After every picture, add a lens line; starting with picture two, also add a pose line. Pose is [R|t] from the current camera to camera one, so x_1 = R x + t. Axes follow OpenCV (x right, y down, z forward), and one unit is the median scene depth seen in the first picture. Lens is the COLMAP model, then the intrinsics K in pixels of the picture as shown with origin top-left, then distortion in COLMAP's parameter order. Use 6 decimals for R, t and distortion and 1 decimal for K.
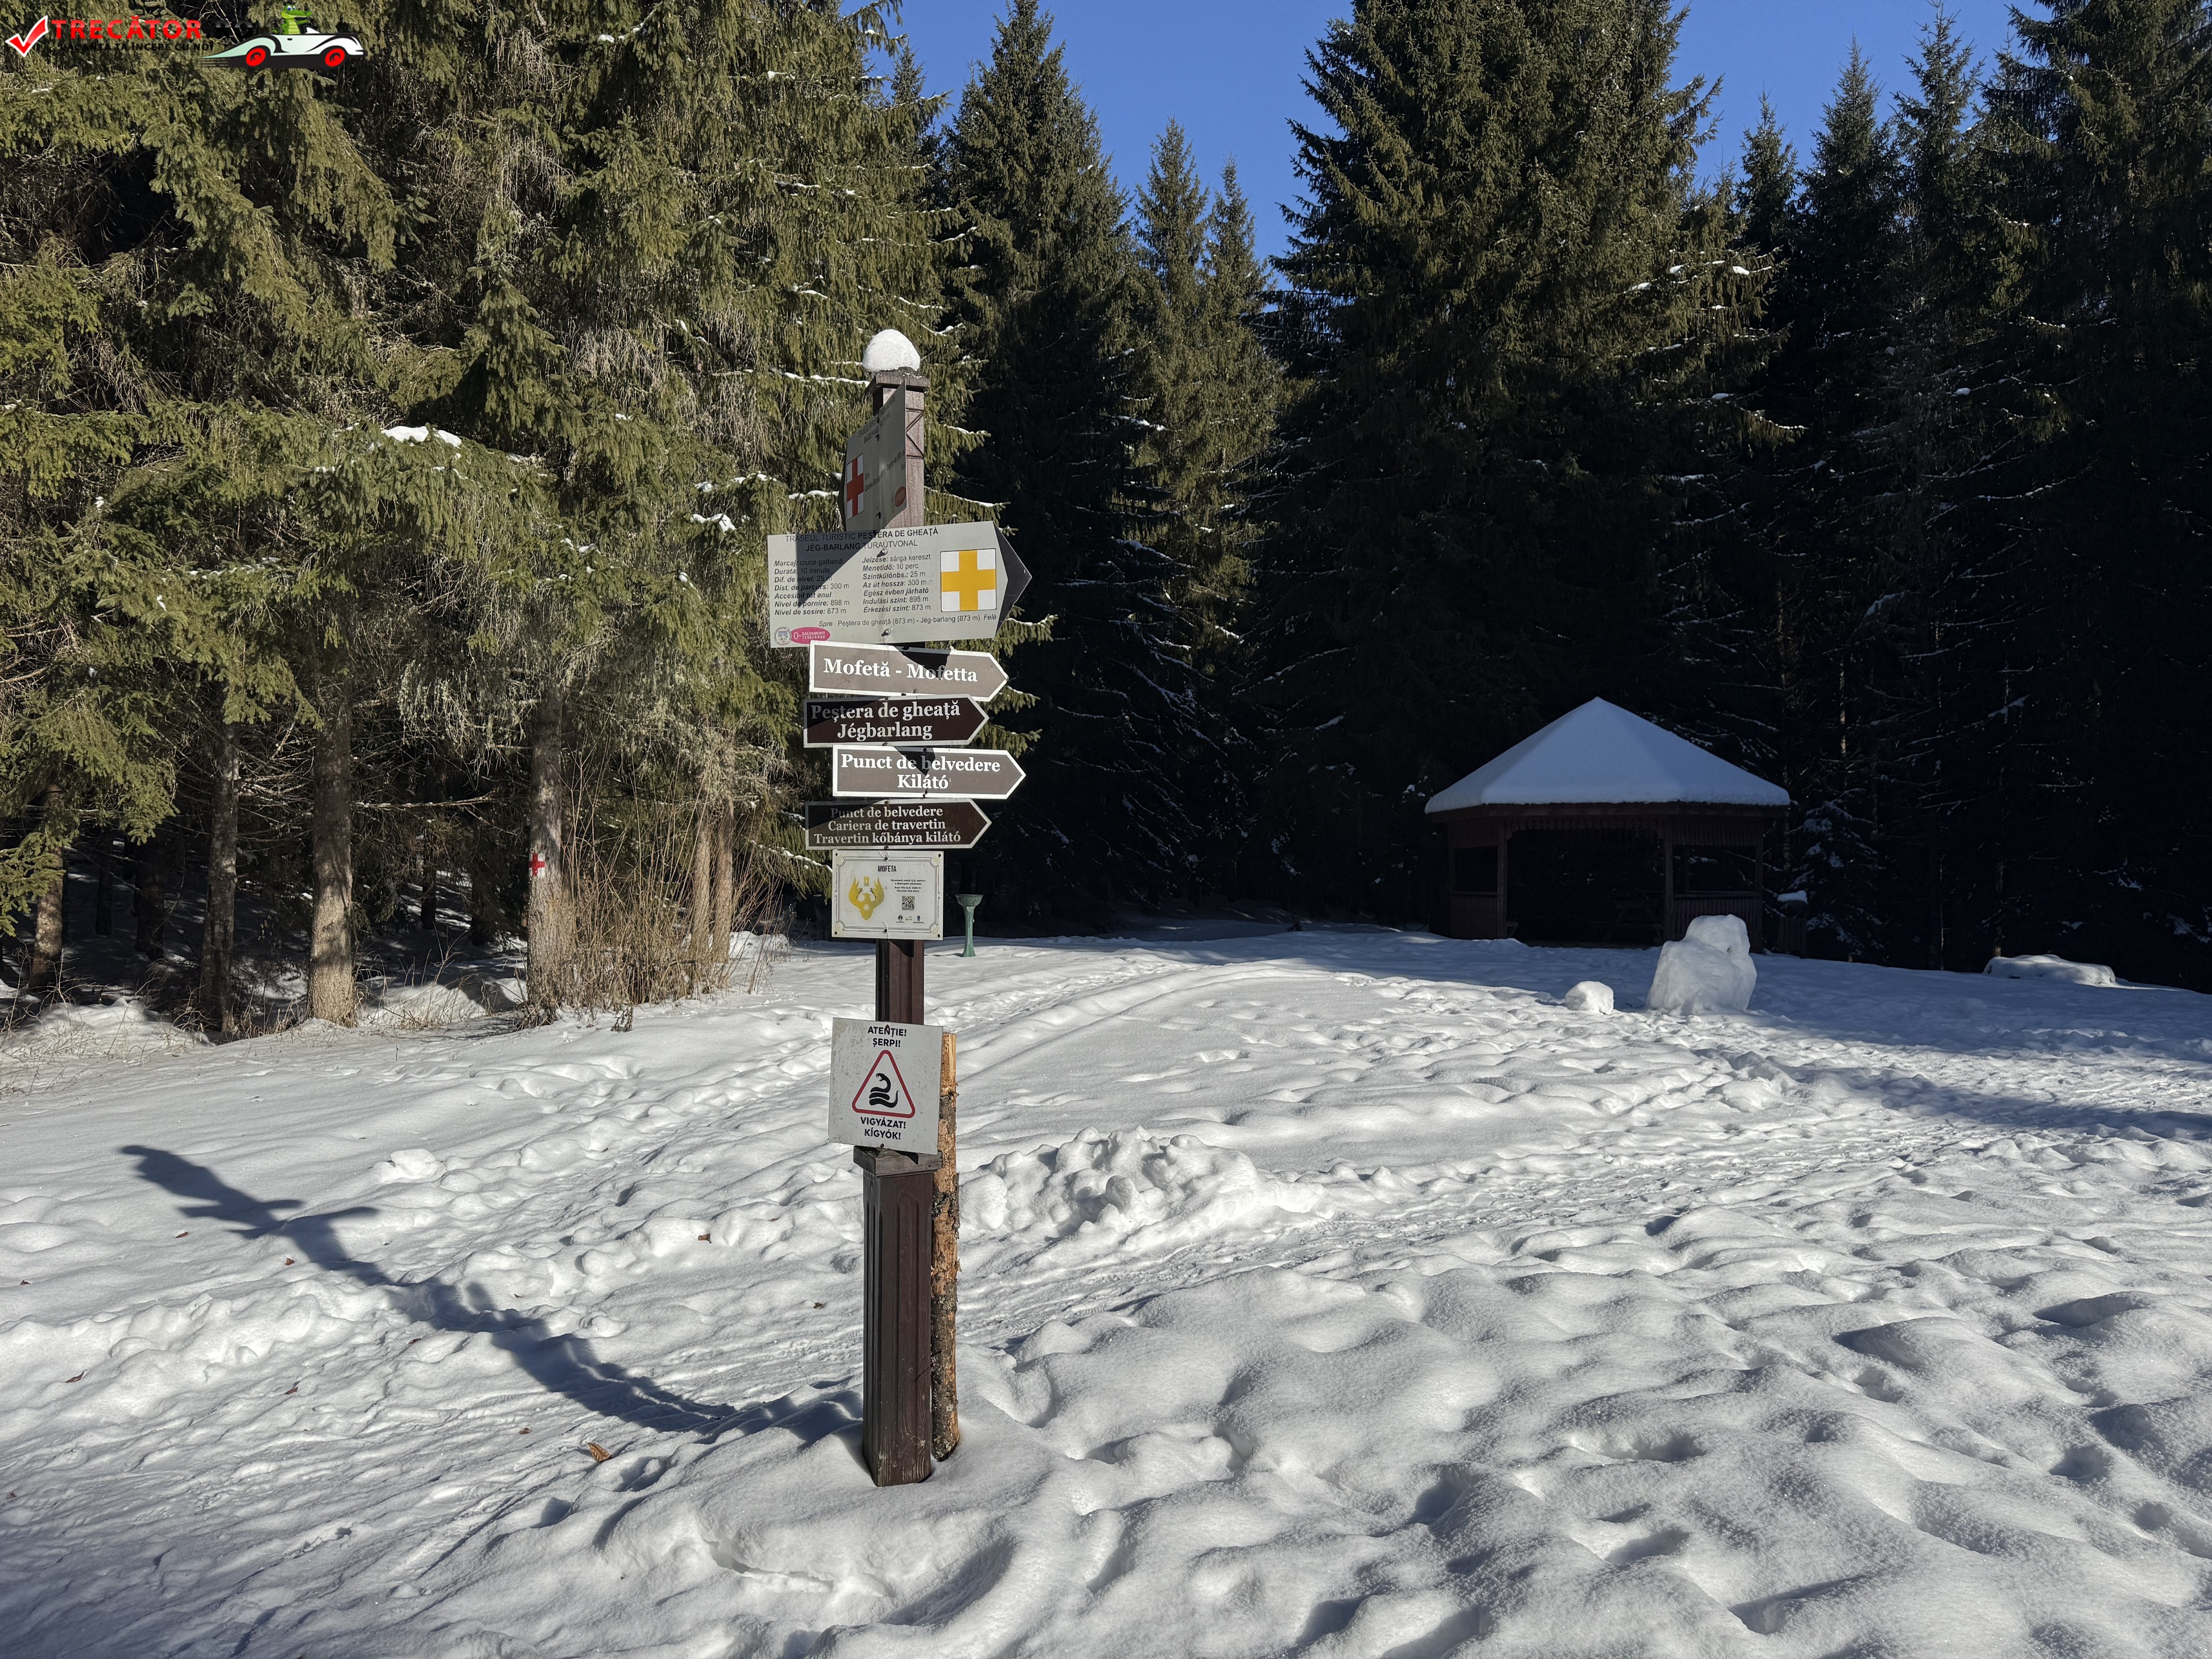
lens RADIAL K [[1551.6, 0, 1113.6], [0, 1551.6, 845.8], [0, 0, 1]] dist [0.020932, -0.025771]
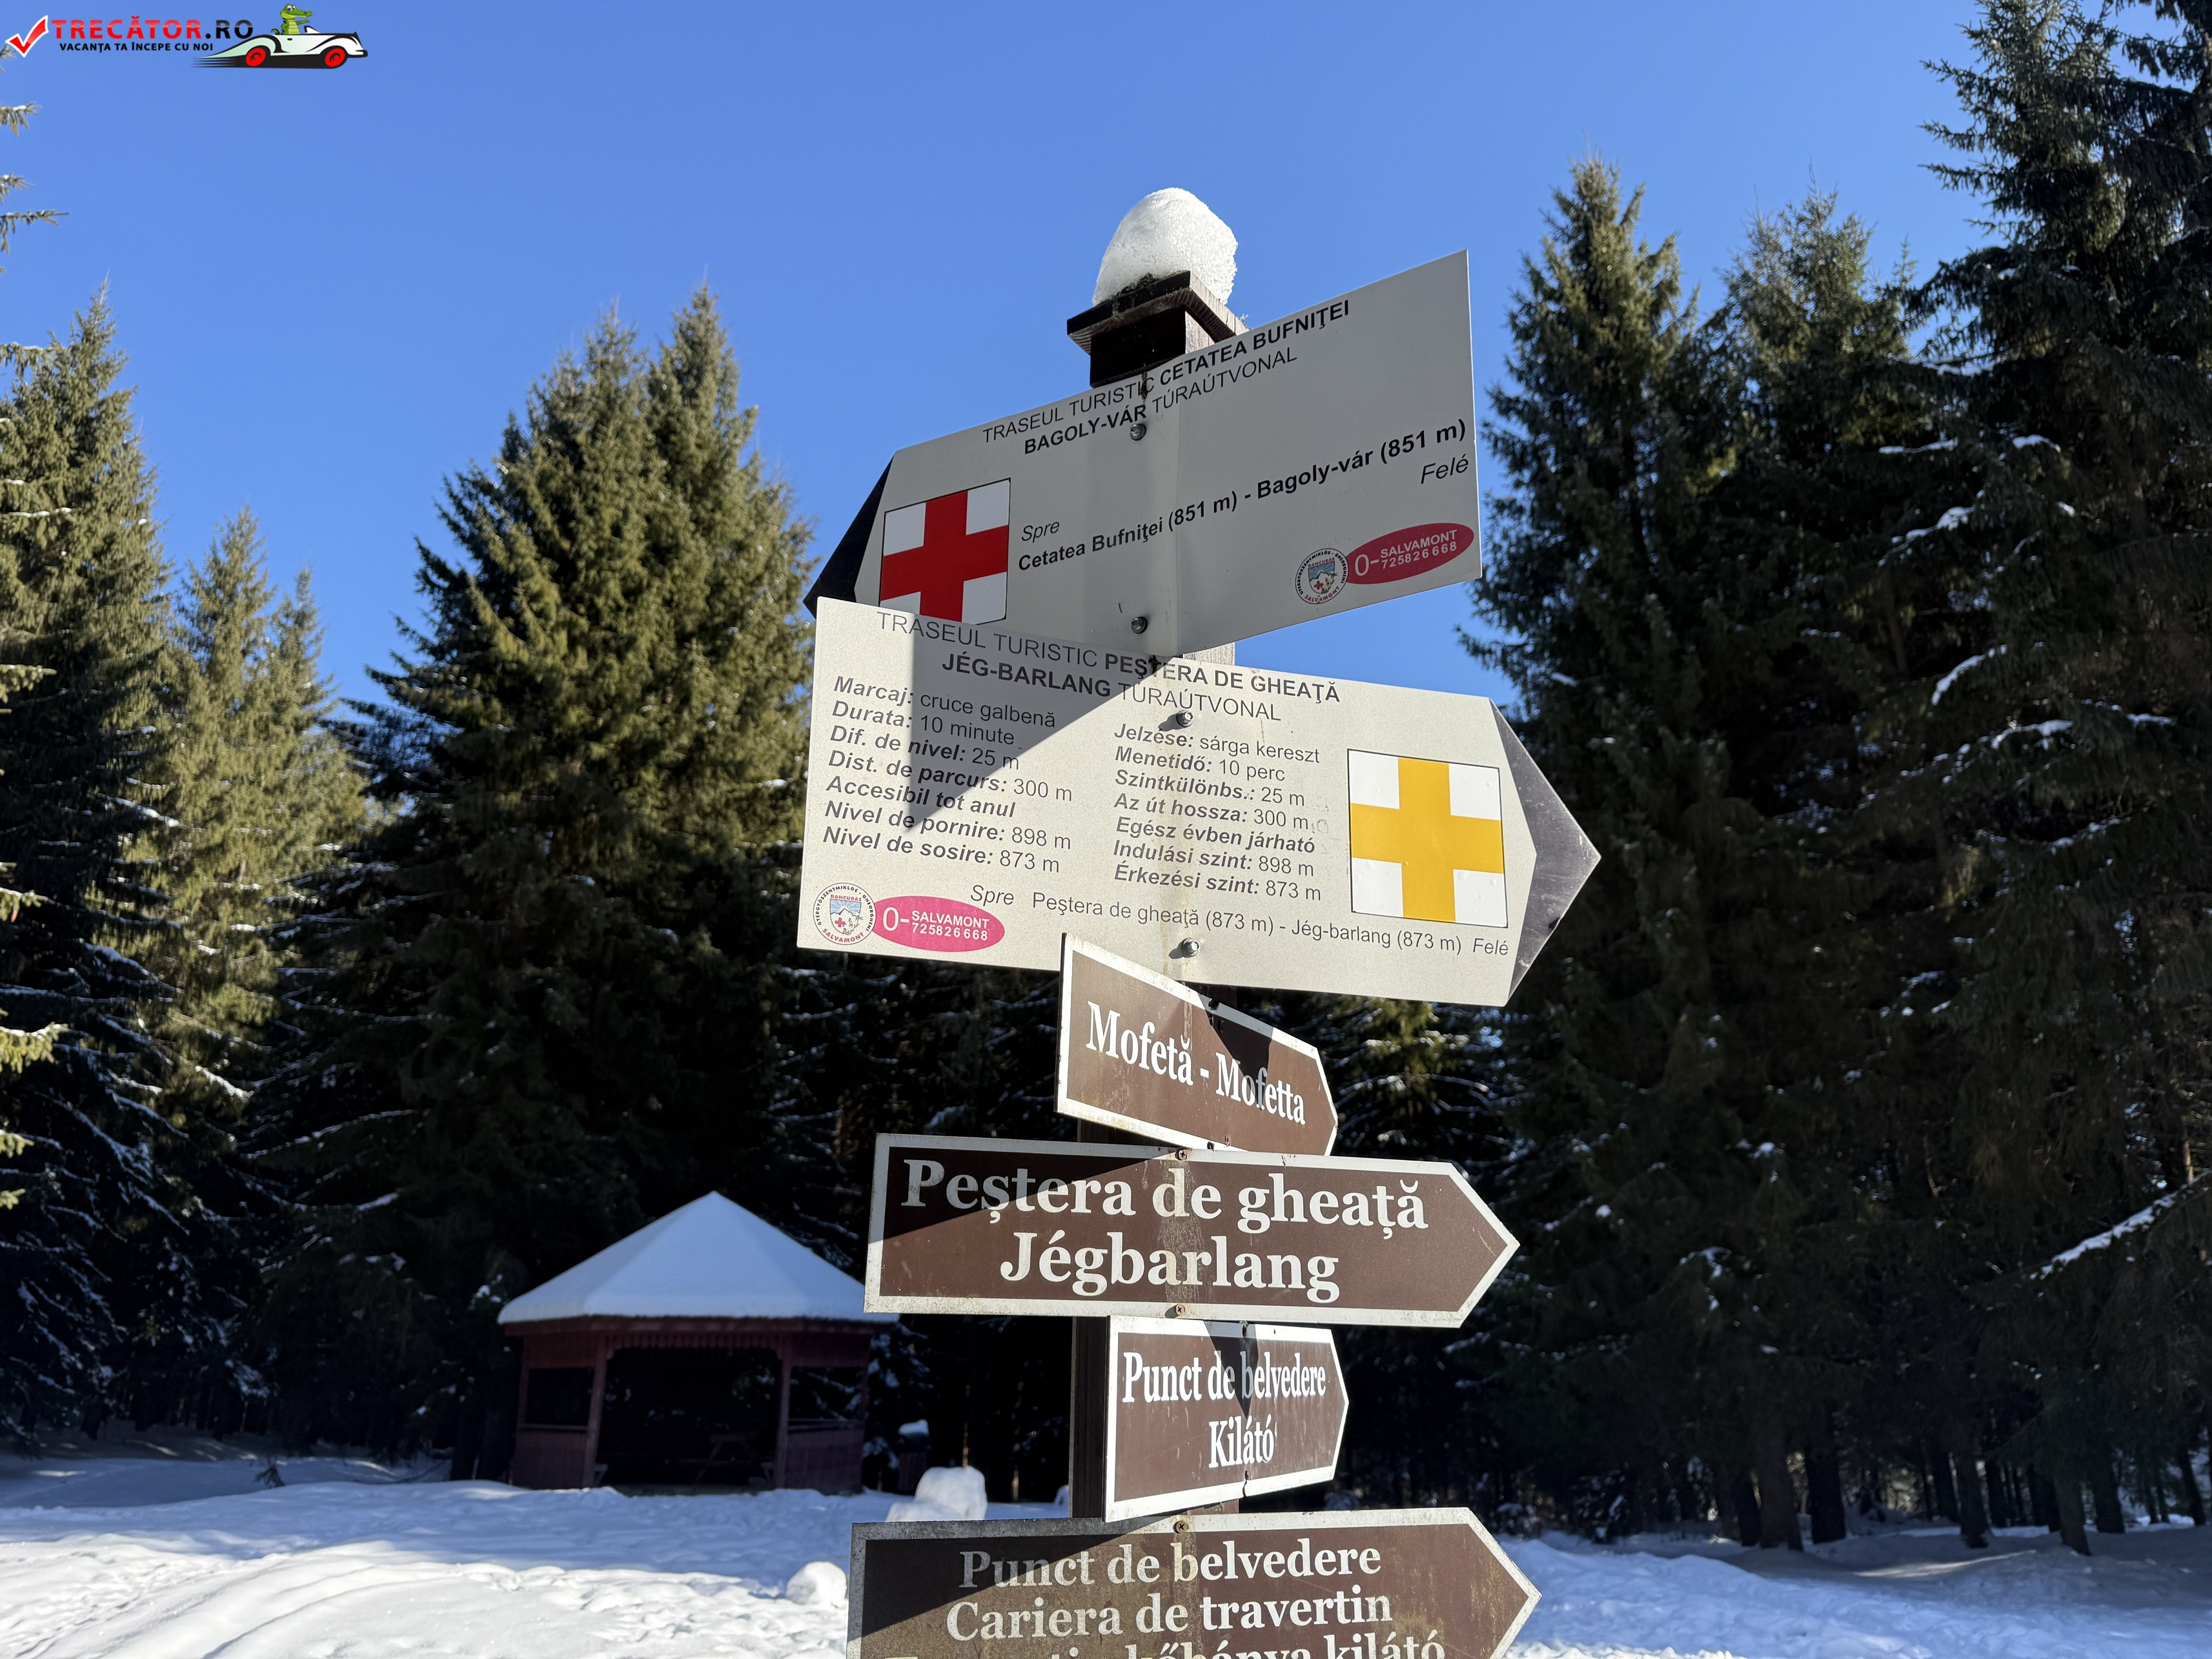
lens RADIAL K [[1551.6, 0, 1102.3], [0, 1551.6, 822.8], [0, 0, 1]] dist [0.020932, -0.025771]
pose [[0.808005, 0.200117, 0.554149, -0.045213], [-0.012354, 0.946097, -0.323647, -0.007558], [-0.589046, 0.254663, 0.766924, 0.099198]]
